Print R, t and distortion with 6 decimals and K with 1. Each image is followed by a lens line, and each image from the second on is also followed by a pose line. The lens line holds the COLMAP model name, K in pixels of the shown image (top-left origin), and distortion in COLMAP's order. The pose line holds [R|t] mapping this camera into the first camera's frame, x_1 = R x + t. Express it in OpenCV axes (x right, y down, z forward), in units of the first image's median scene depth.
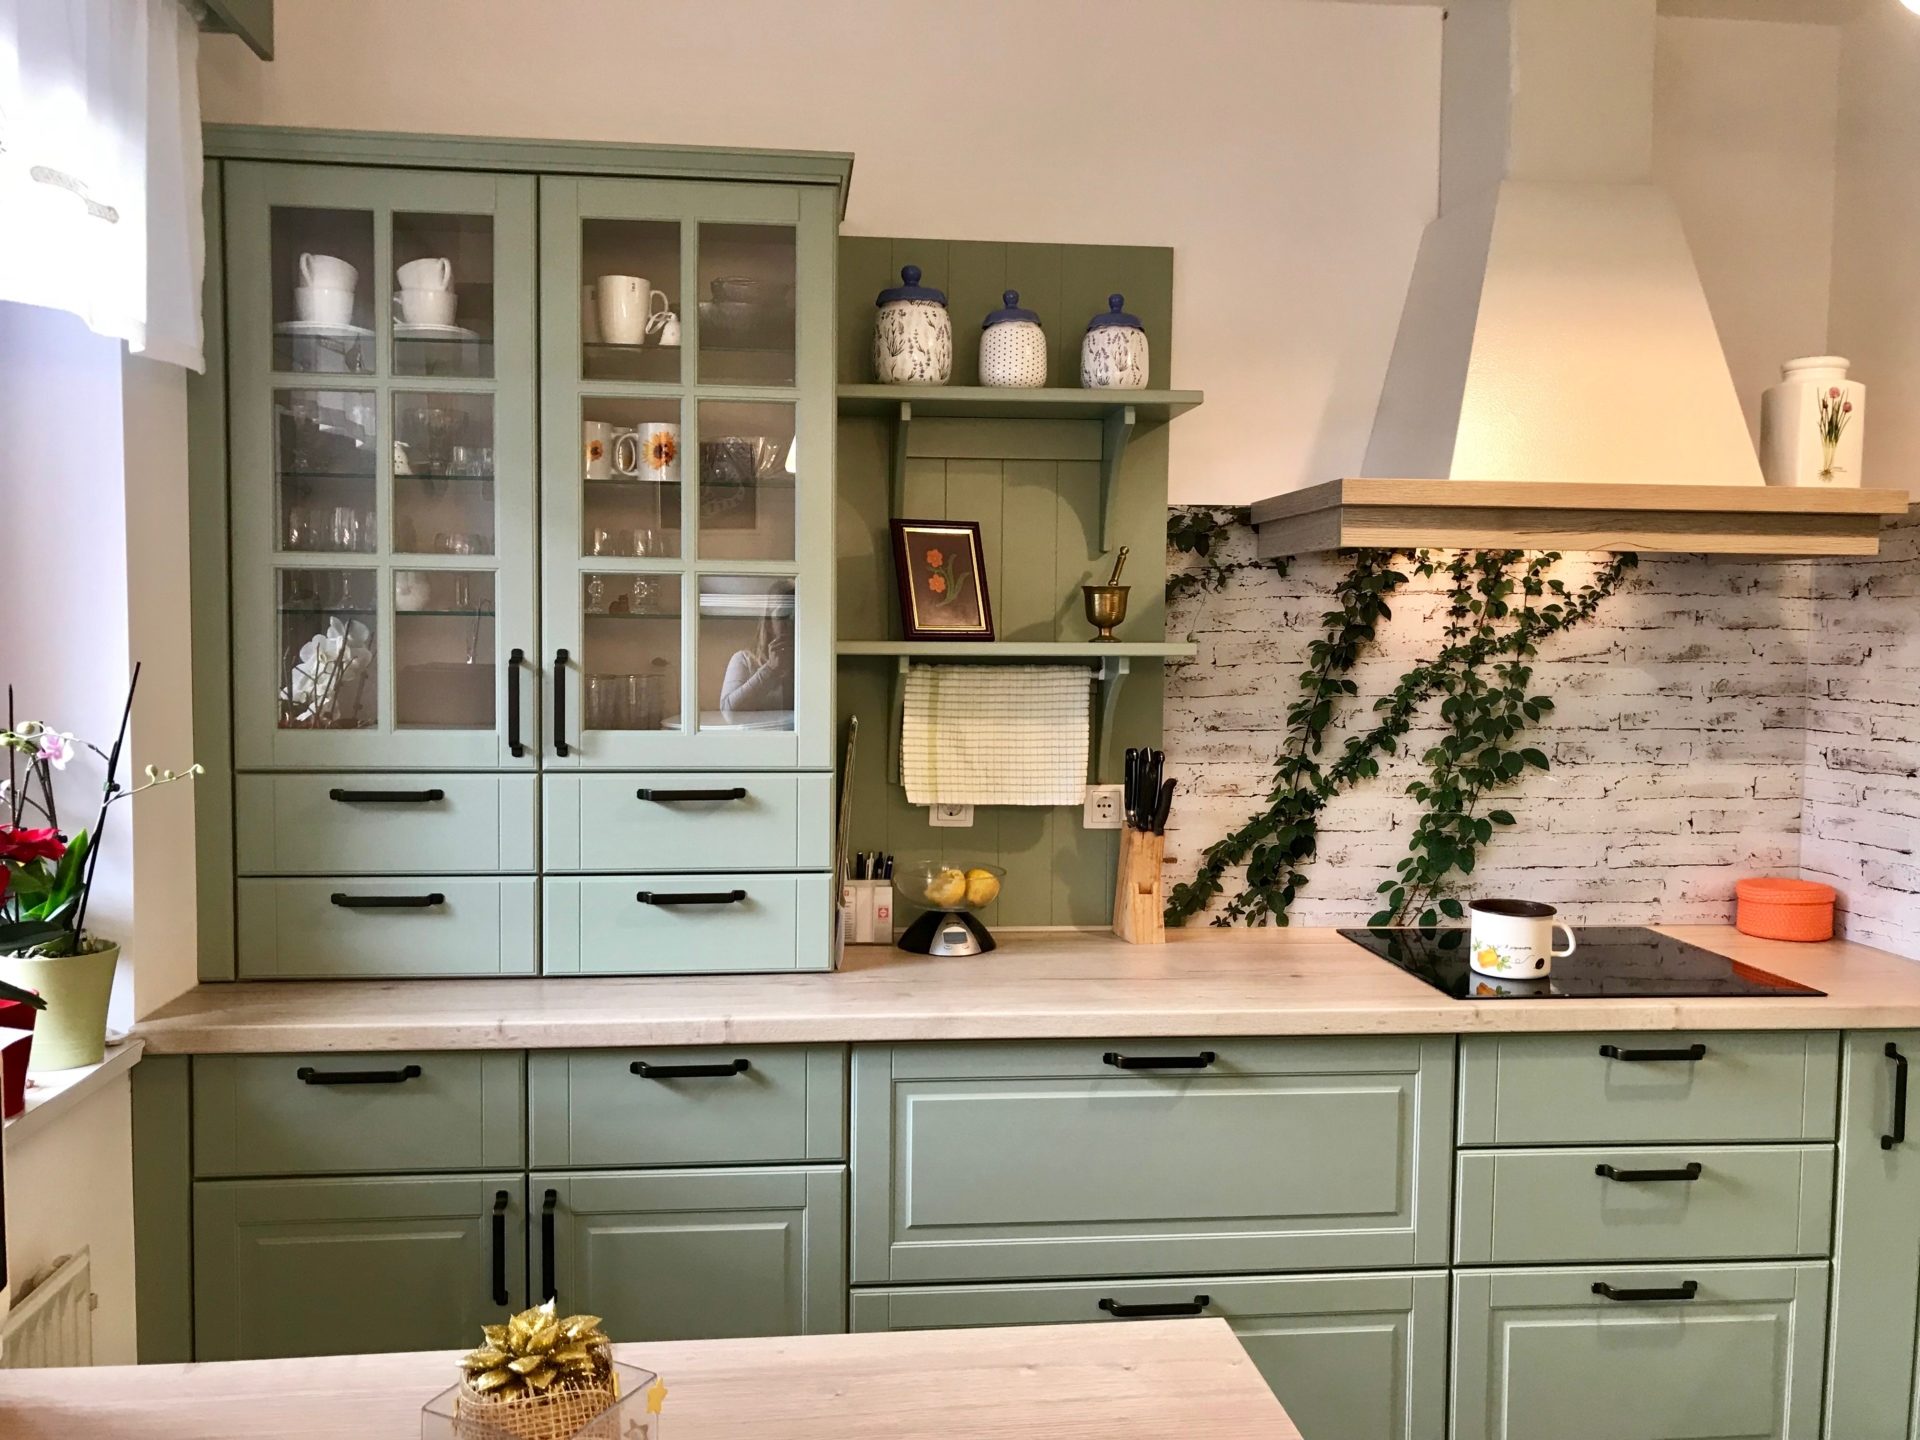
lens RADIAL K [[1576.2, 0, 941.8], [0, 1576.2, 713.7], [0, 0, 1]] dist [0.047377, -0.074125]
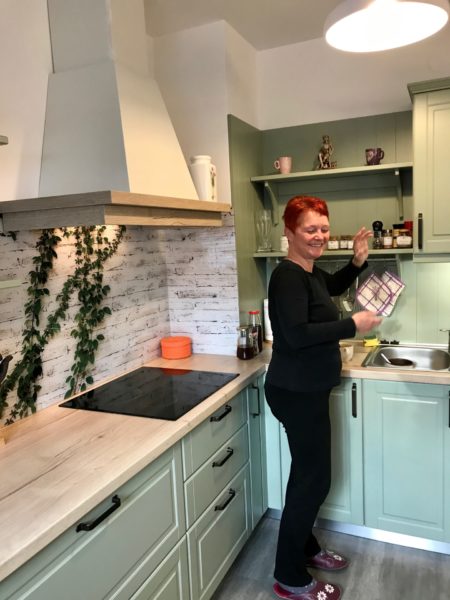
lens RADIAL K [[492.6, 0, 224.9], [0, 492.6, 295.4], [0, 0, 1]] dist [0.047377, -0.074125]
pose [[0.494749, -0.135443, 0.858416, -0.190048], [0.102210, 0.989993, 0.097294, -0.051602], [-0.863004, 0.039602, 0.503642, 0.464464]]
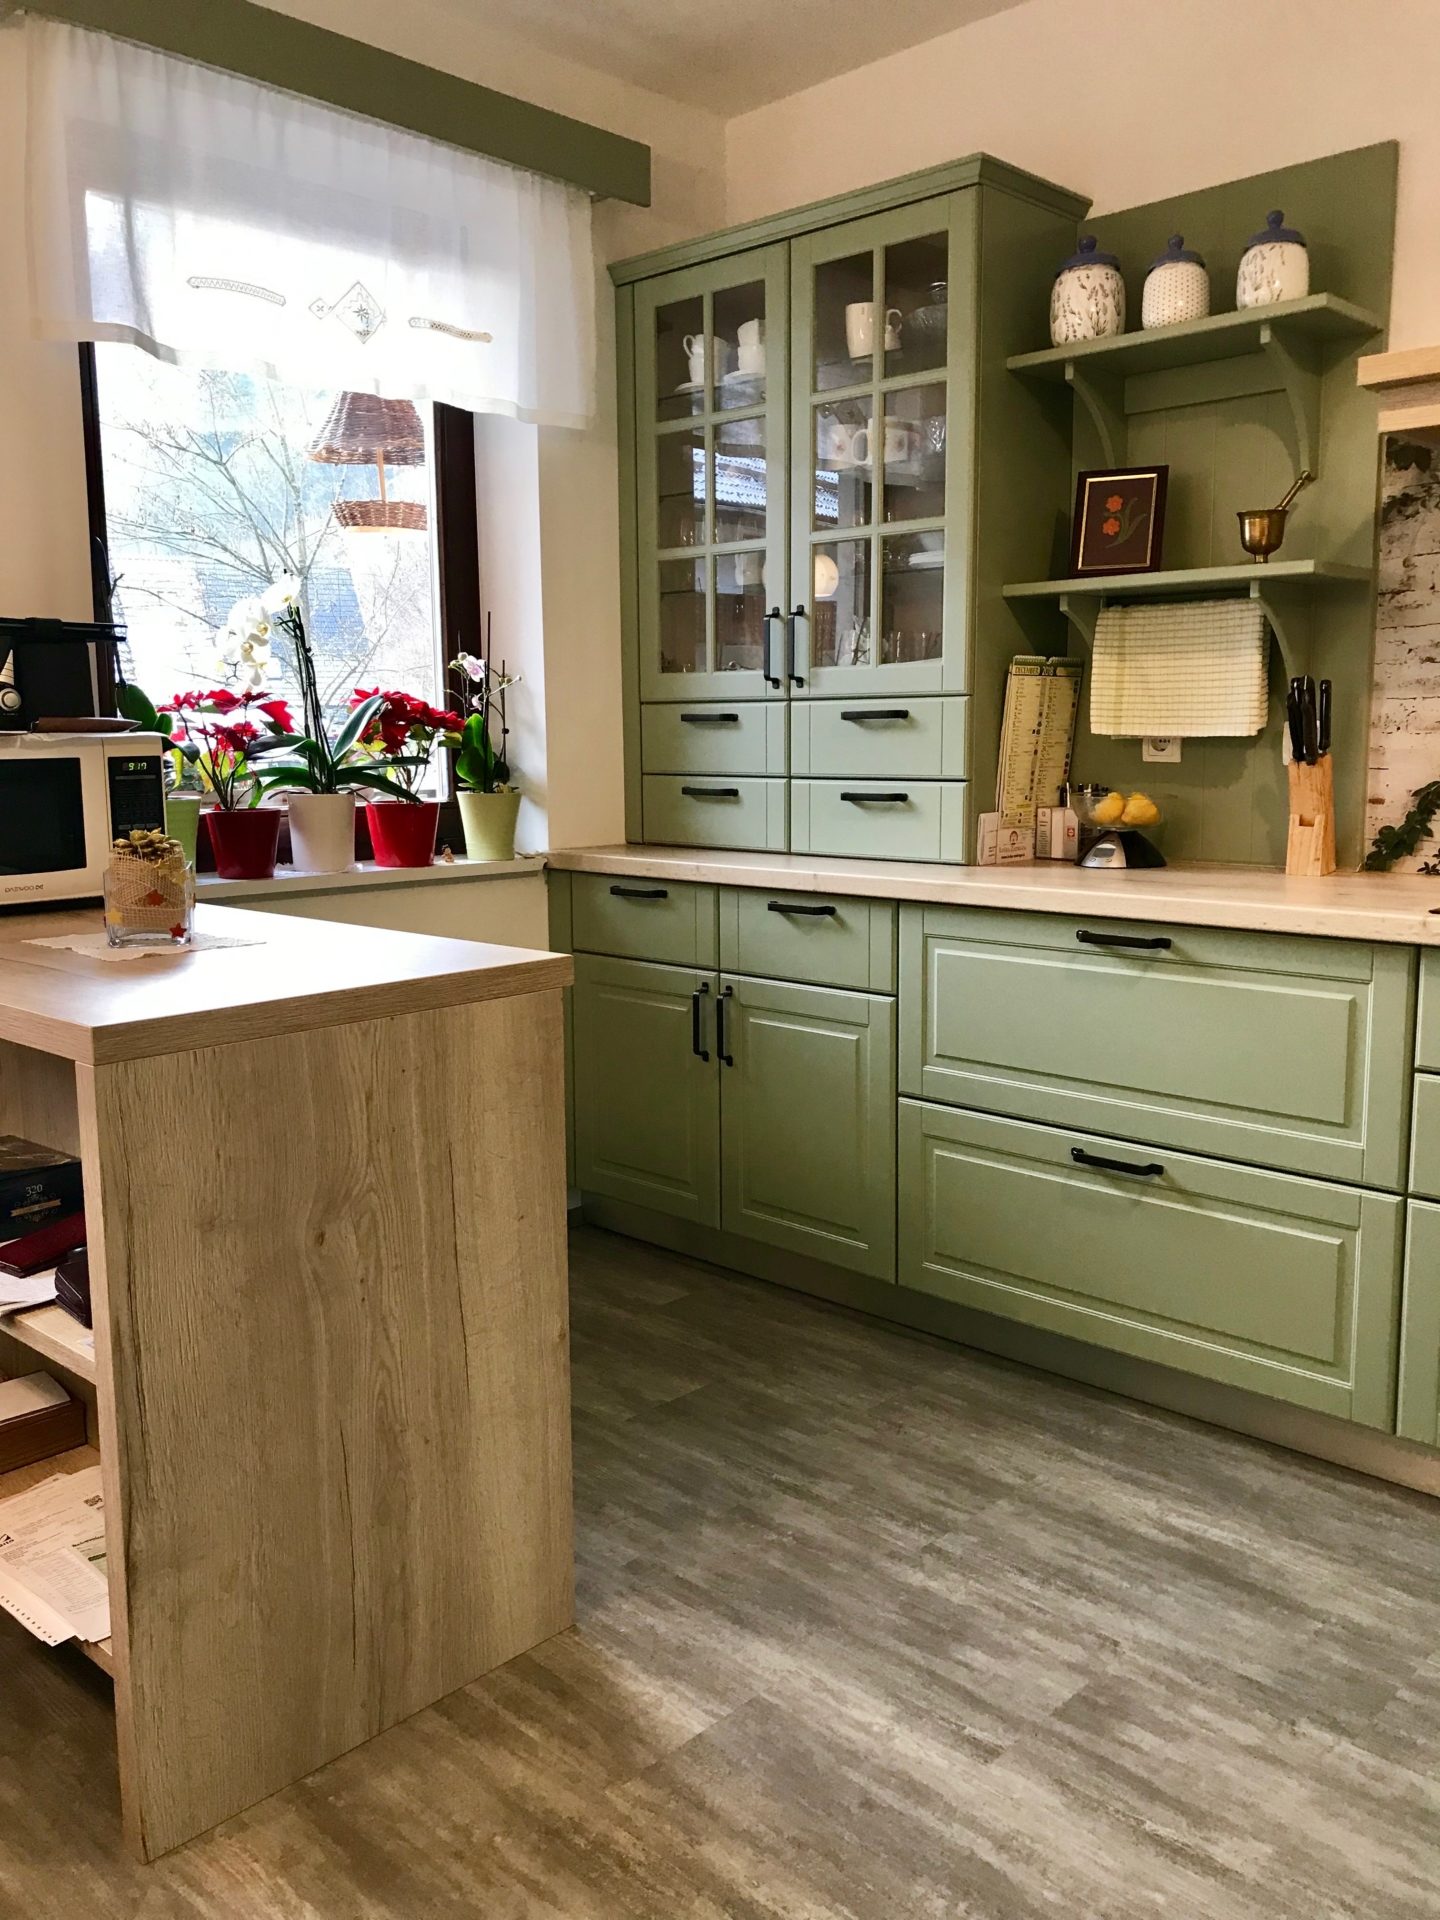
lens RADIAL K [[1576.2, 0, 716.8], [0, 1576.2, 938.7], [0, 0, 1]] dist [0.047377, -0.074125]
pose [[0.643947, 0.087237, -0.760080, 0.625430], [-0.030145, 0.995600, 0.088729, 0.102616], [0.764476, -0.034224, 0.643743, 0.066863]]
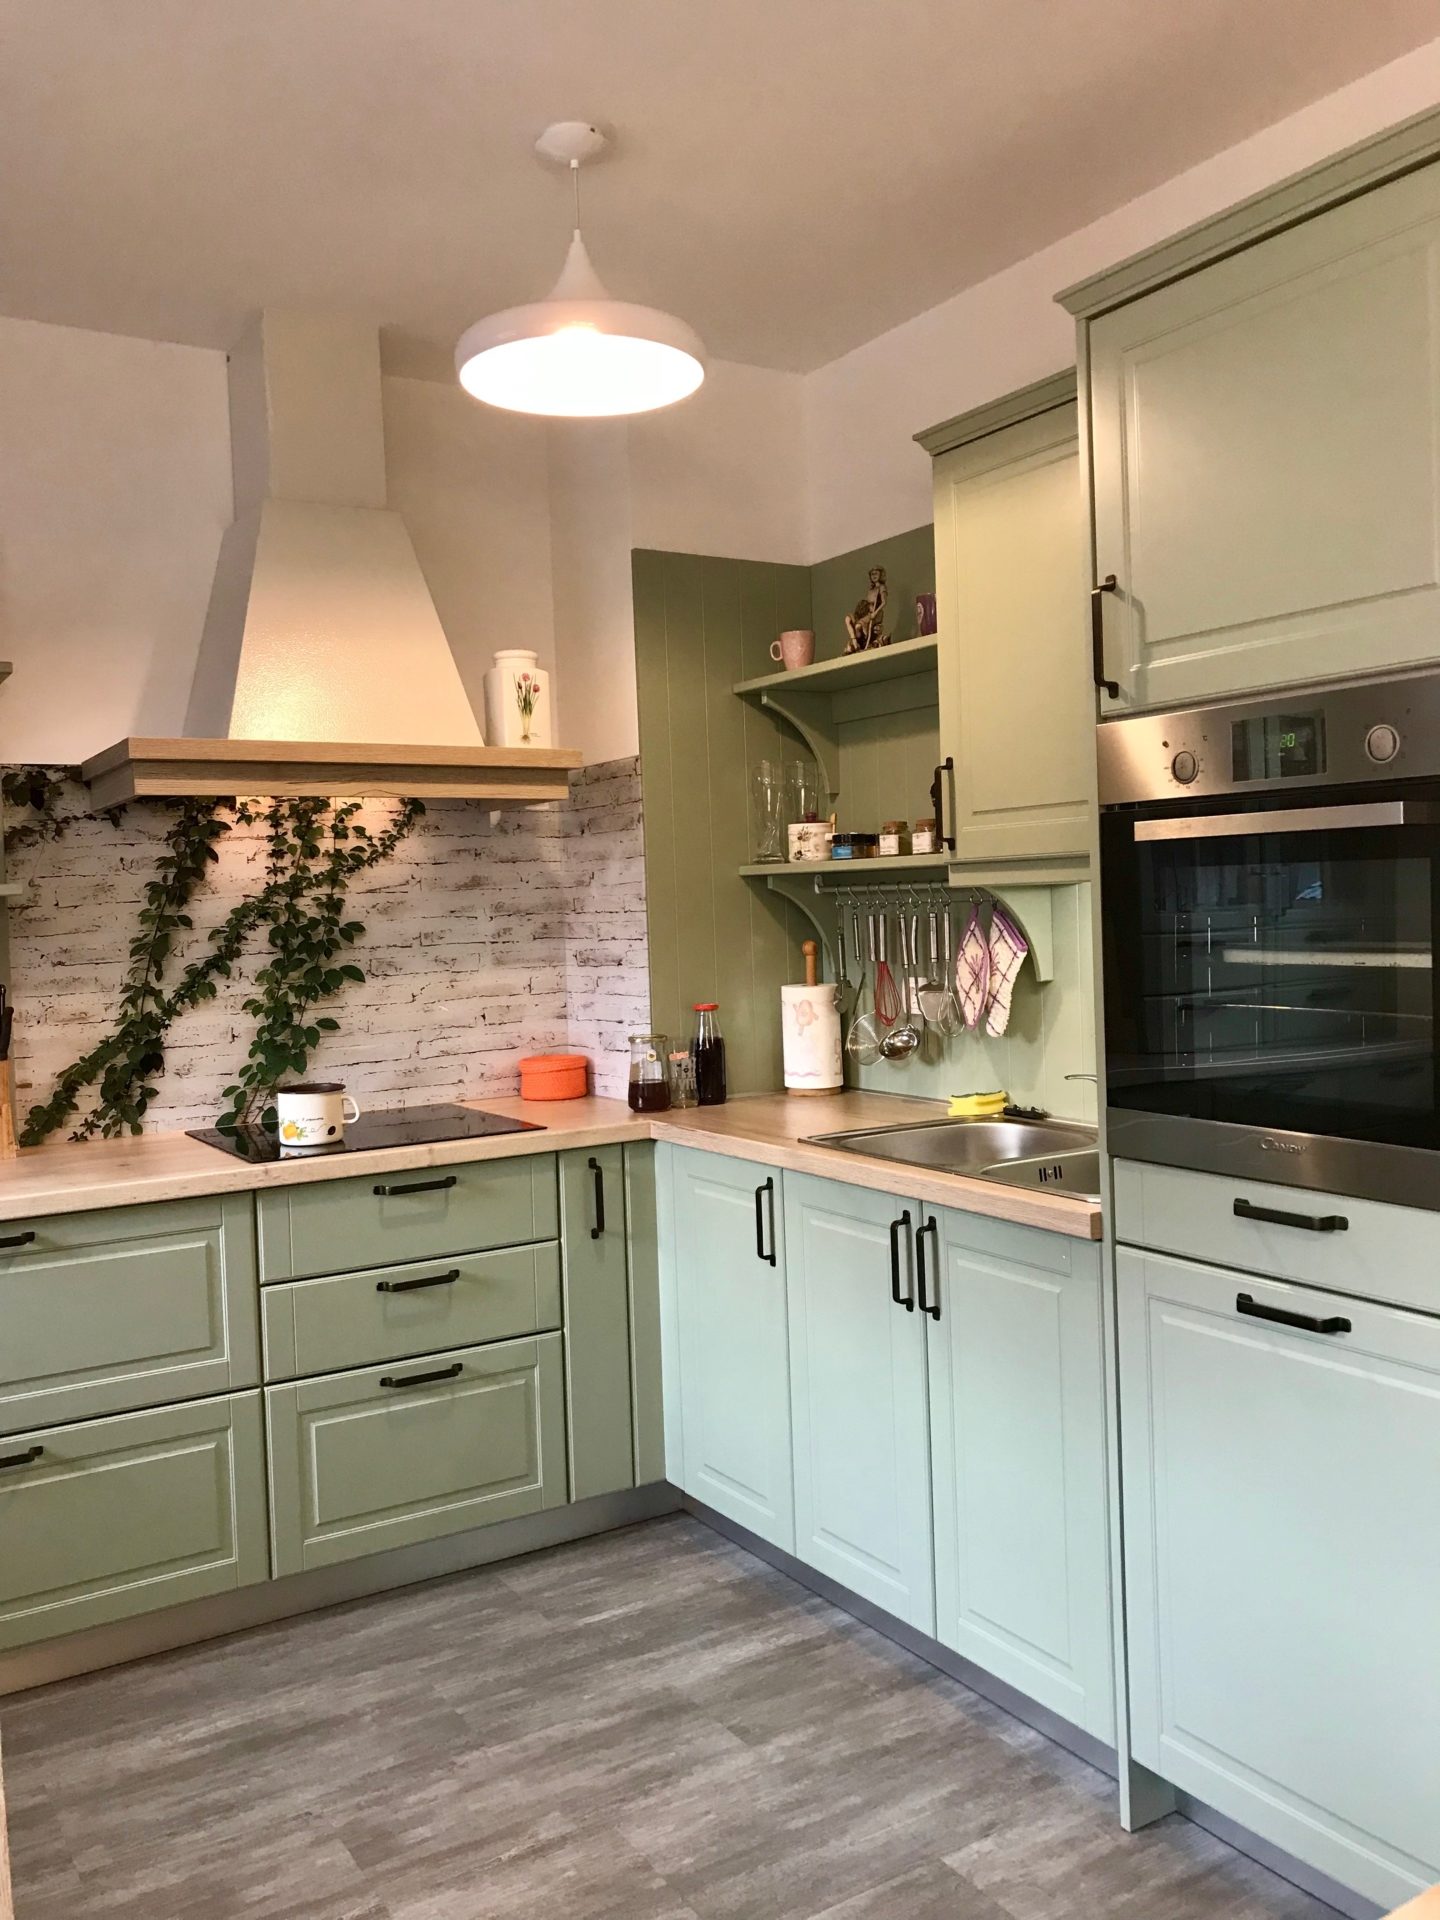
lens RADIAL K [[1576.2, 0, 722.6], [0, 1576.2, 938.7], [0, 0, 1]] dist [0.047377, -0.074125]
pose [[0.896964, -0.053434, 0.438862, 0.101303], [0.070579, 0.997245, -0.022832, 0.050179], [-0.436433, 0.051454, 0.898264, -0.212471]]
